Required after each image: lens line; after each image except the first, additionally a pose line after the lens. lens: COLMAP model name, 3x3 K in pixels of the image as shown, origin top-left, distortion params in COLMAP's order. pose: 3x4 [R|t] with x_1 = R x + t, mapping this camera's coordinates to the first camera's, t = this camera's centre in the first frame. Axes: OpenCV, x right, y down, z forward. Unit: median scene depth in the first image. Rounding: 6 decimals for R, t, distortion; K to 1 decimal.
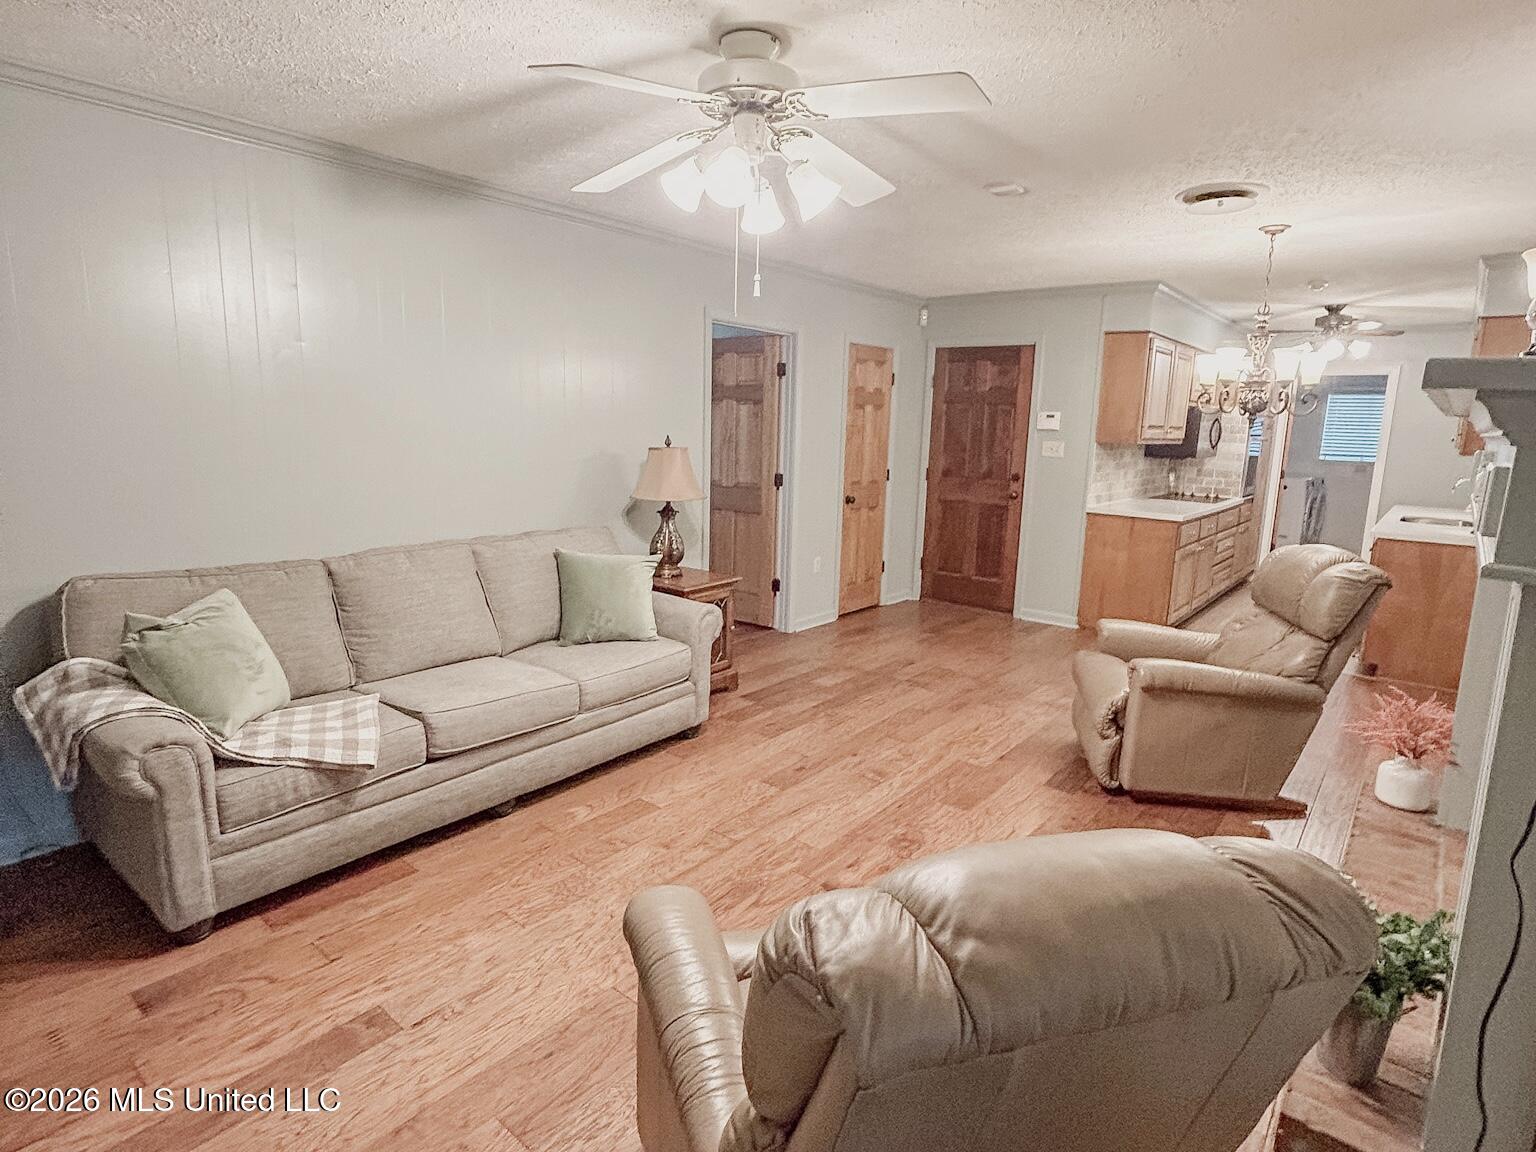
lens RADIAL K [[842.4, 0, 766.8], [0, 842.4, 575.8], [0, 0, 1]] dist [0.000742, -0.015475]
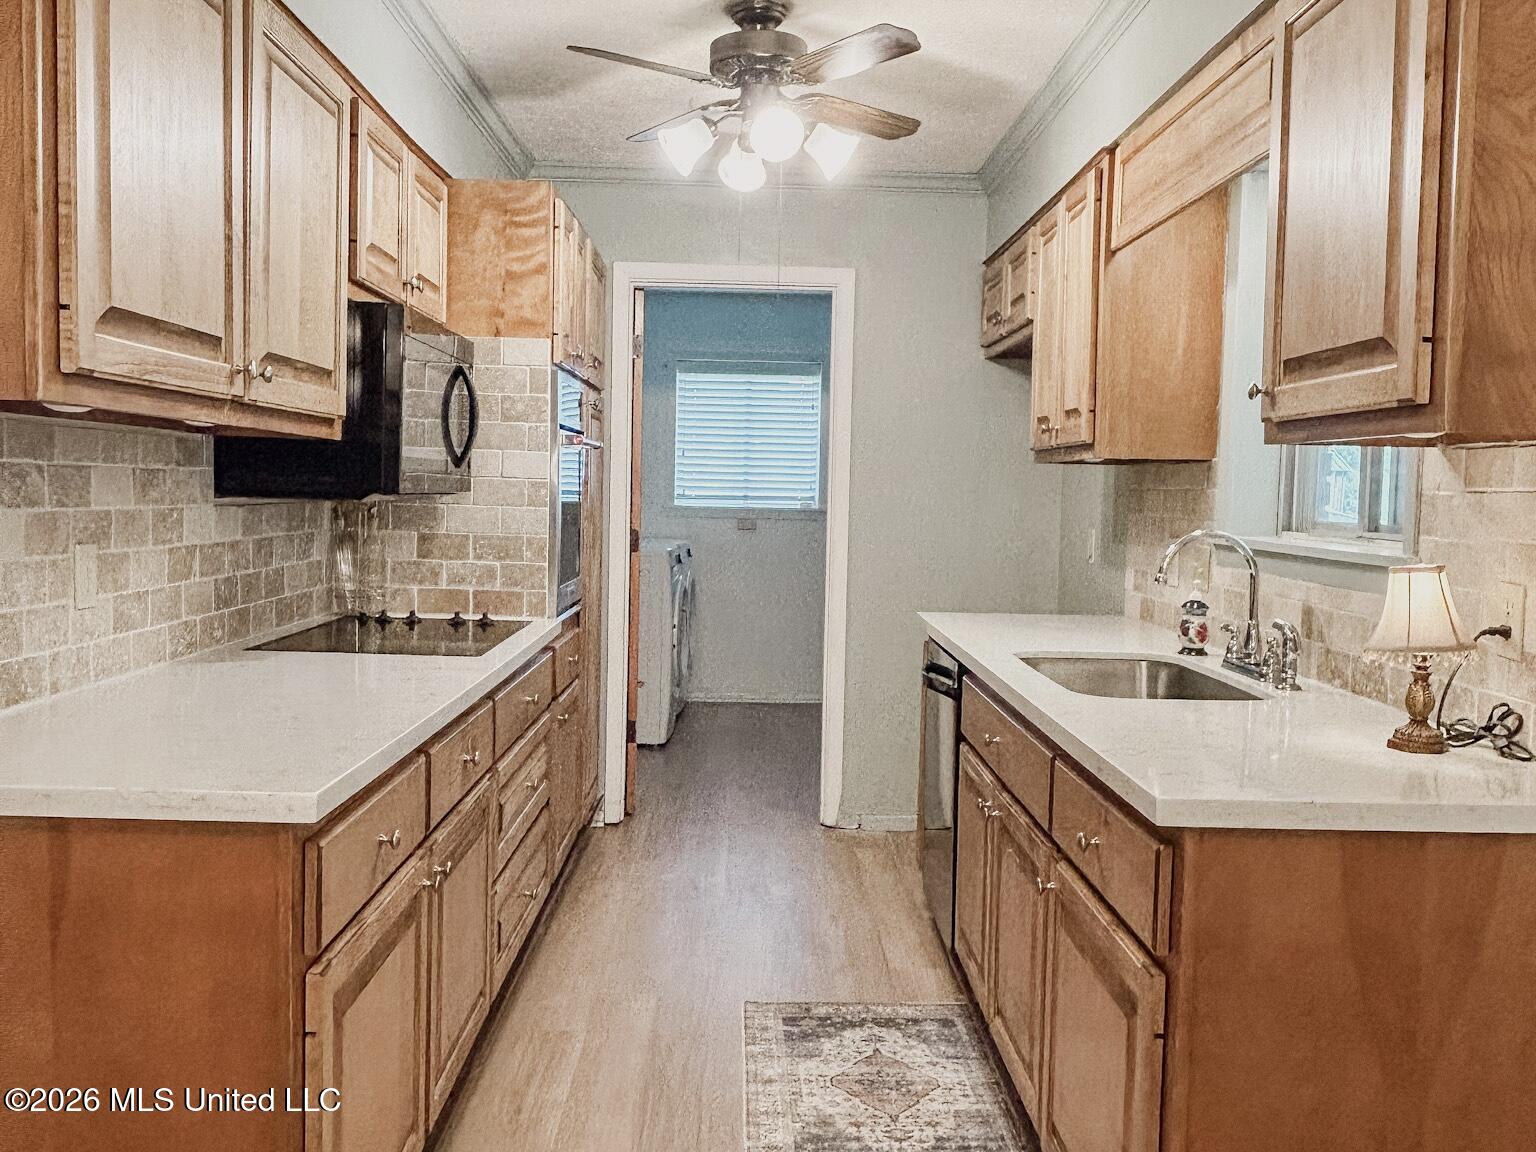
lens RADIAL K [[1285.7, 0, 759.0], [0, 1285.7, 572.7], [0, 0, 1]] dist [0.002082, 0.000772]
pose [[0.767112, -0.052680, 0.639347, 0.308786], [0.118739, 0.991062, -0.060808, -0.070200], [-0.630429, 0.122562, 0.766510, 0.568329]]
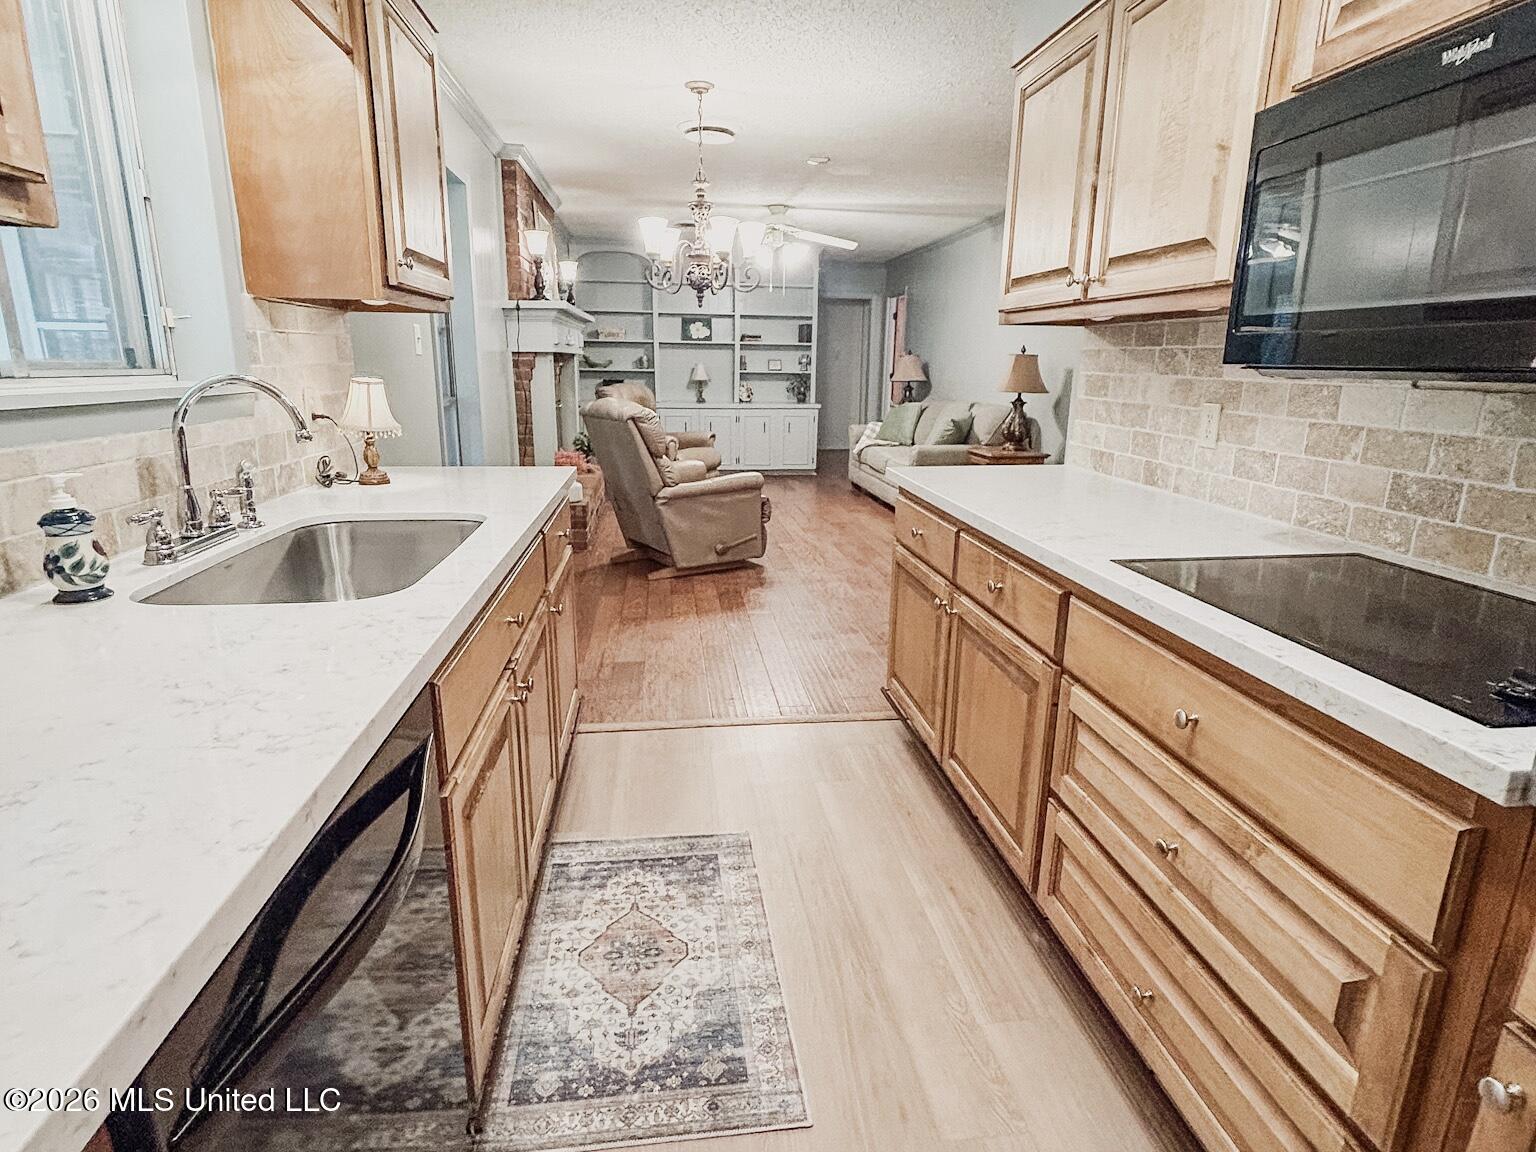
lens RADIAL K [[842.4, 0, 772.0], [0, 842.4, 574.4], [0, 0, 1]] dist [0.000742, -0.015475]
pose [[-0.683939, 0.145498, -0.714883, 0.706581], [-0.167642, 0.922343, 0.348107, -0.136182], [0.710017, 0.357929, -0.606435, 0.995083]]
